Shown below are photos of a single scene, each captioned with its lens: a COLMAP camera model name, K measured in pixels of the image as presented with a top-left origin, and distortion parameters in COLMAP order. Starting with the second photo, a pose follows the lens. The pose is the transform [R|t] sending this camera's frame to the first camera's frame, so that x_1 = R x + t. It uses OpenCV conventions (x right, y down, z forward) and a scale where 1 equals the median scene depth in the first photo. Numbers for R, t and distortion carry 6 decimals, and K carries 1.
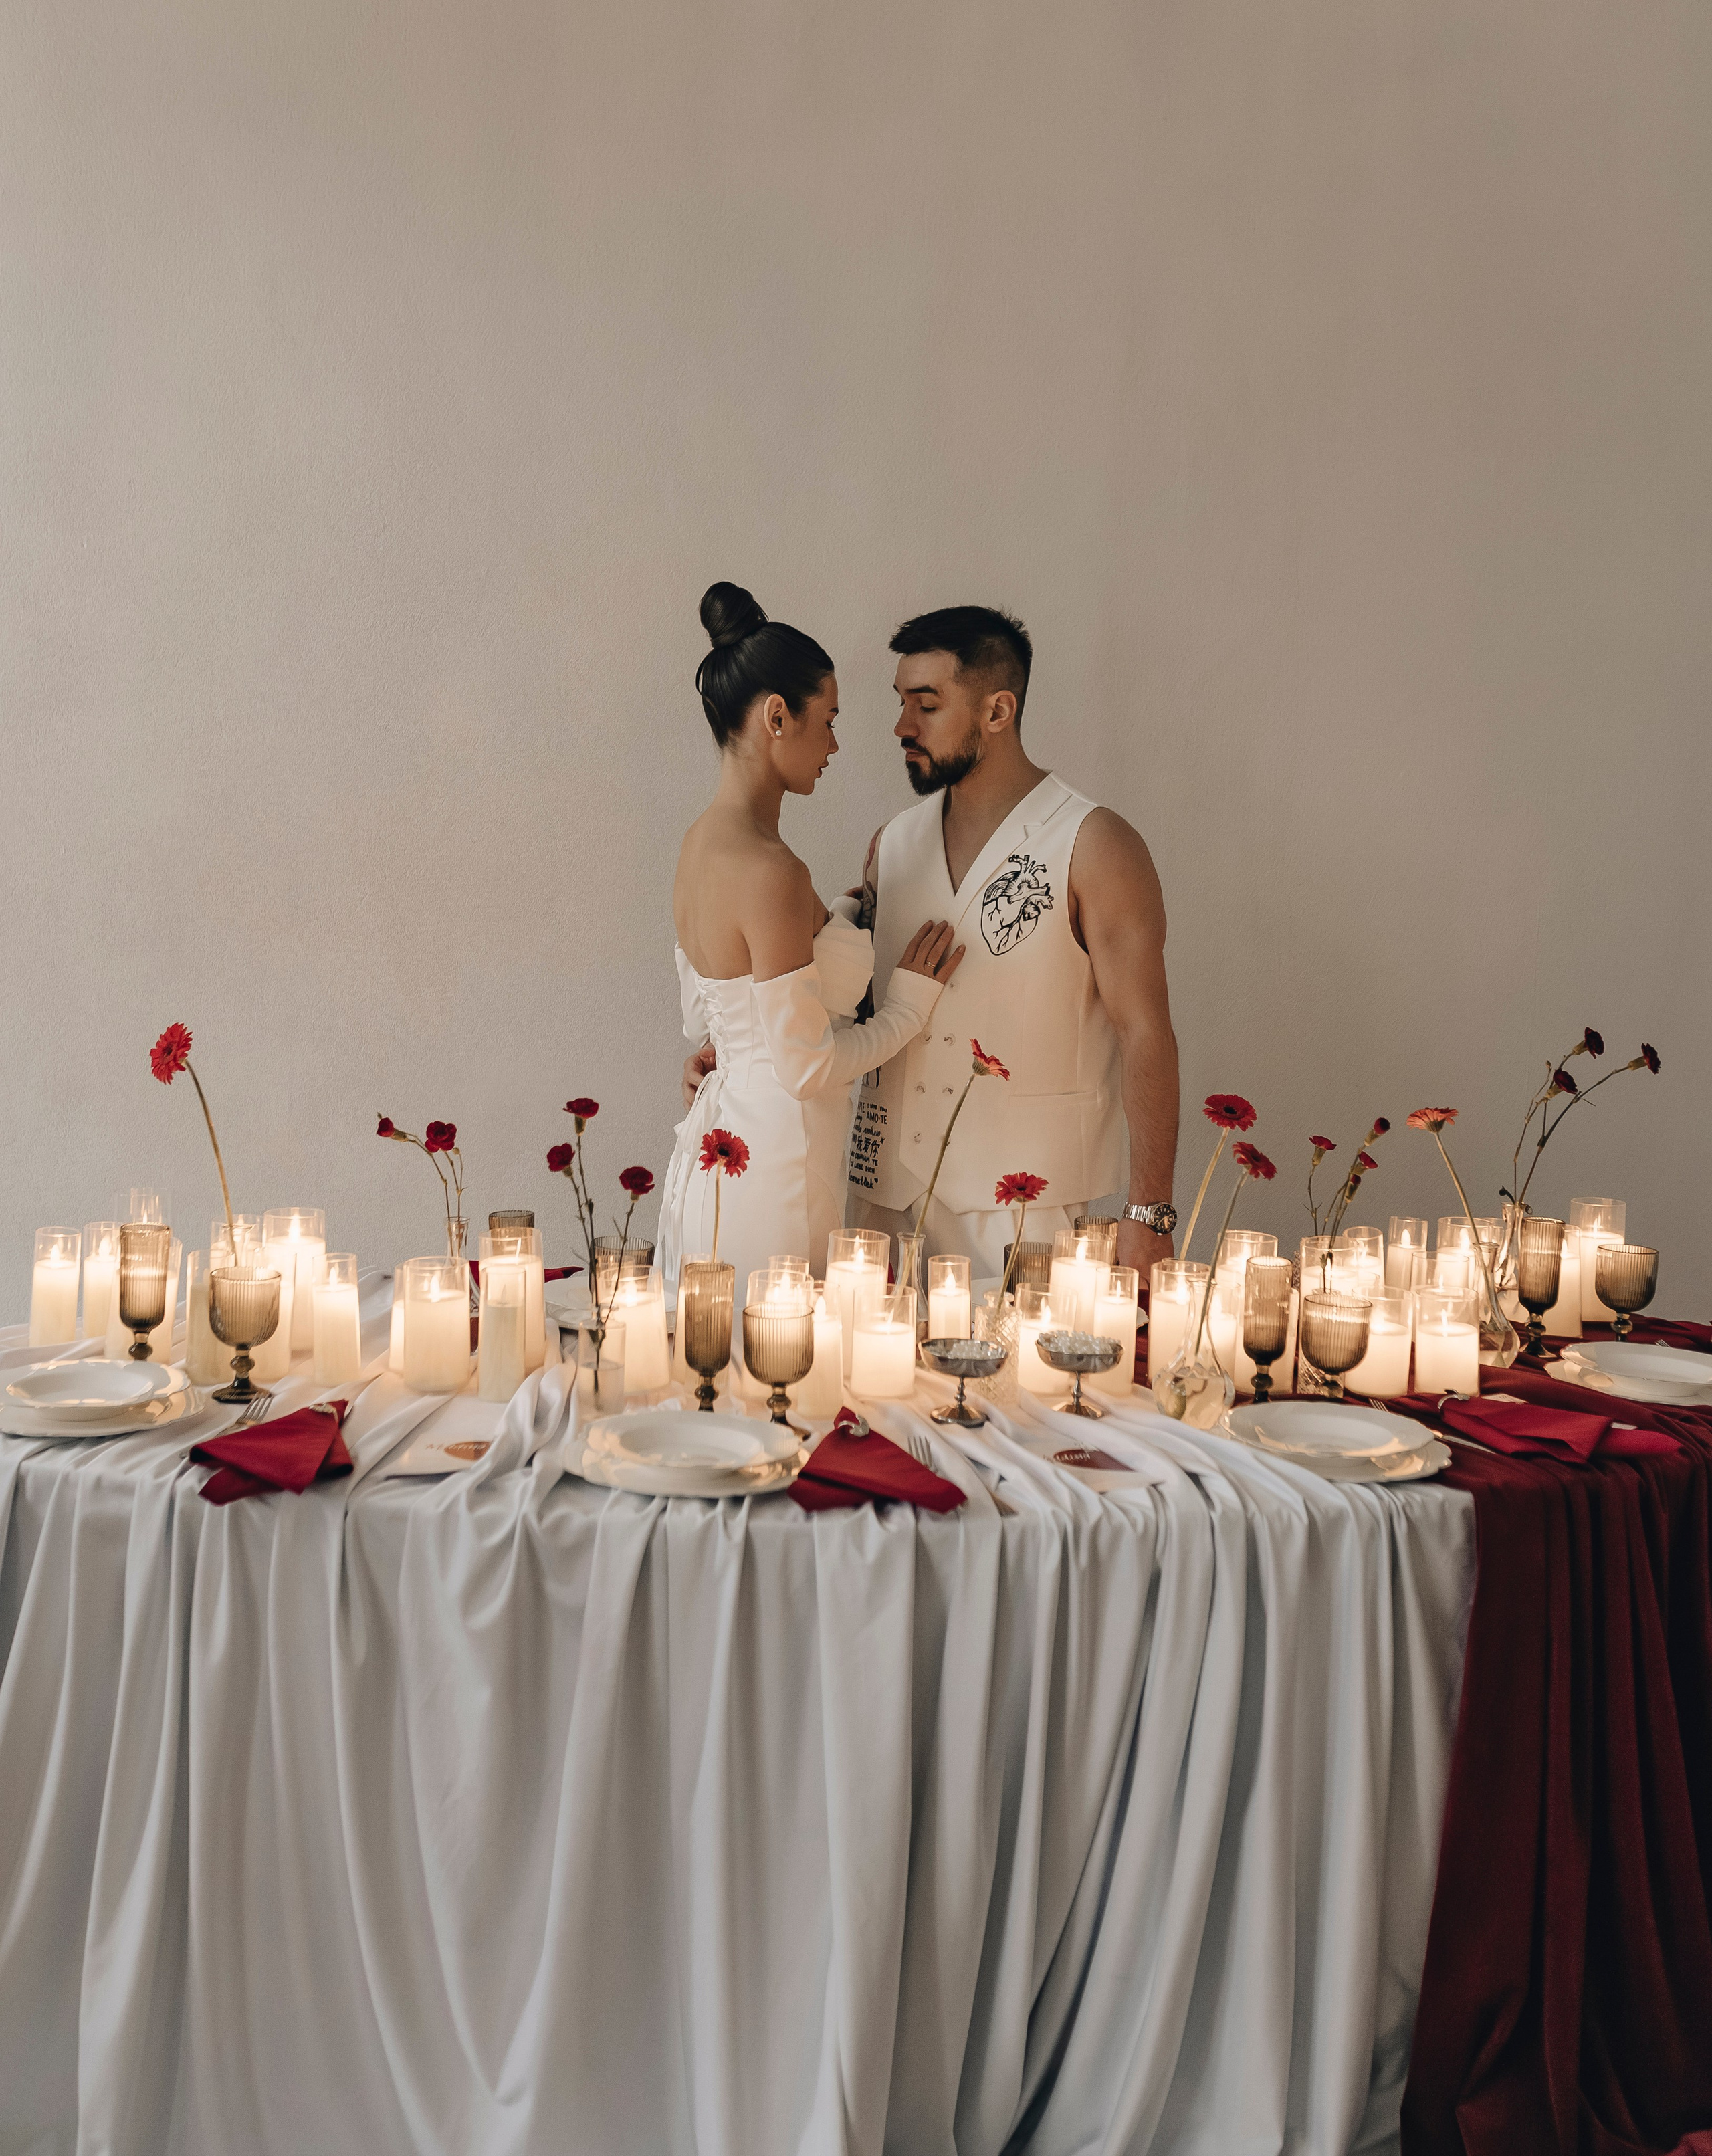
lens RADIAL K [[2400.6, 0, 850.5], [0, 2400.6, 1015.8], [0, 0, 1]] dist [-0.011743, 0.002171]
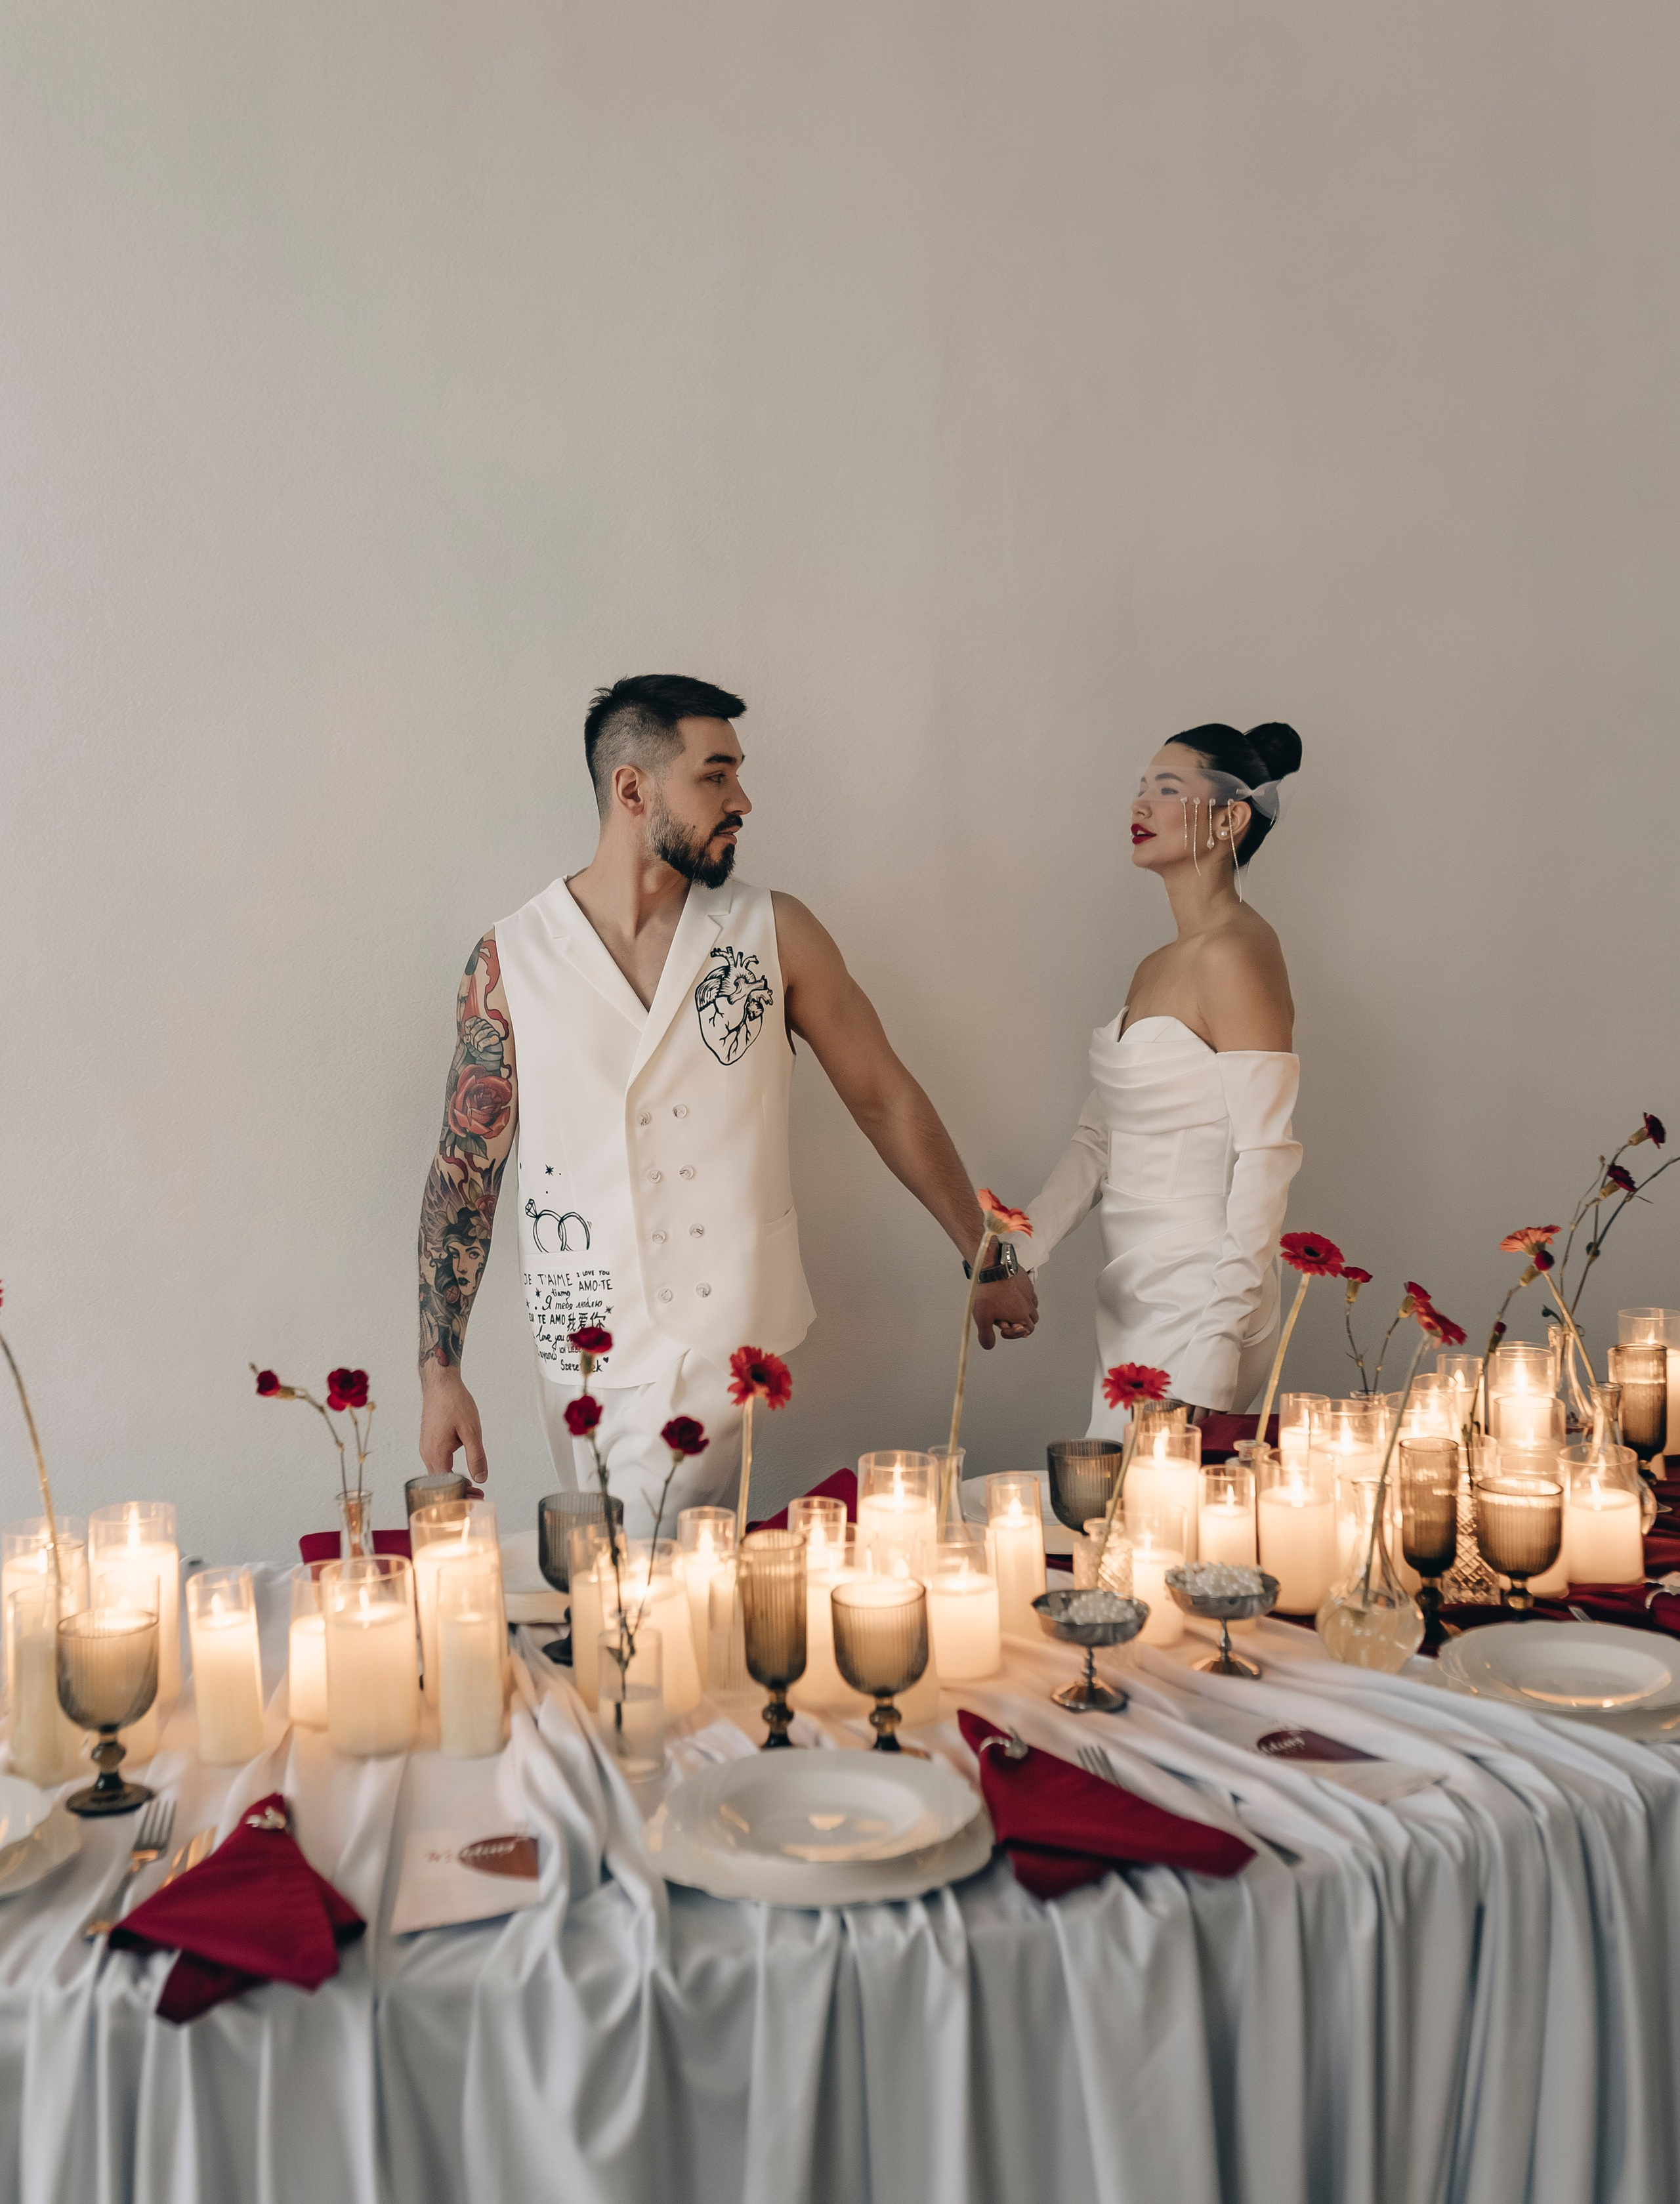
lens RADIAL K [[2374.4, 0, 793.3], [0, 2374.4, 946.1], [0, 0, 1]] dist [-0.011720, 0.013331]
pose [[0.978385, -0.063640, 0.196755, -0.182016], [0.077317, 0.995038, -0.062625, -0.029437], [-0.191793, 0.076484, 0.978451, 0.276288]]
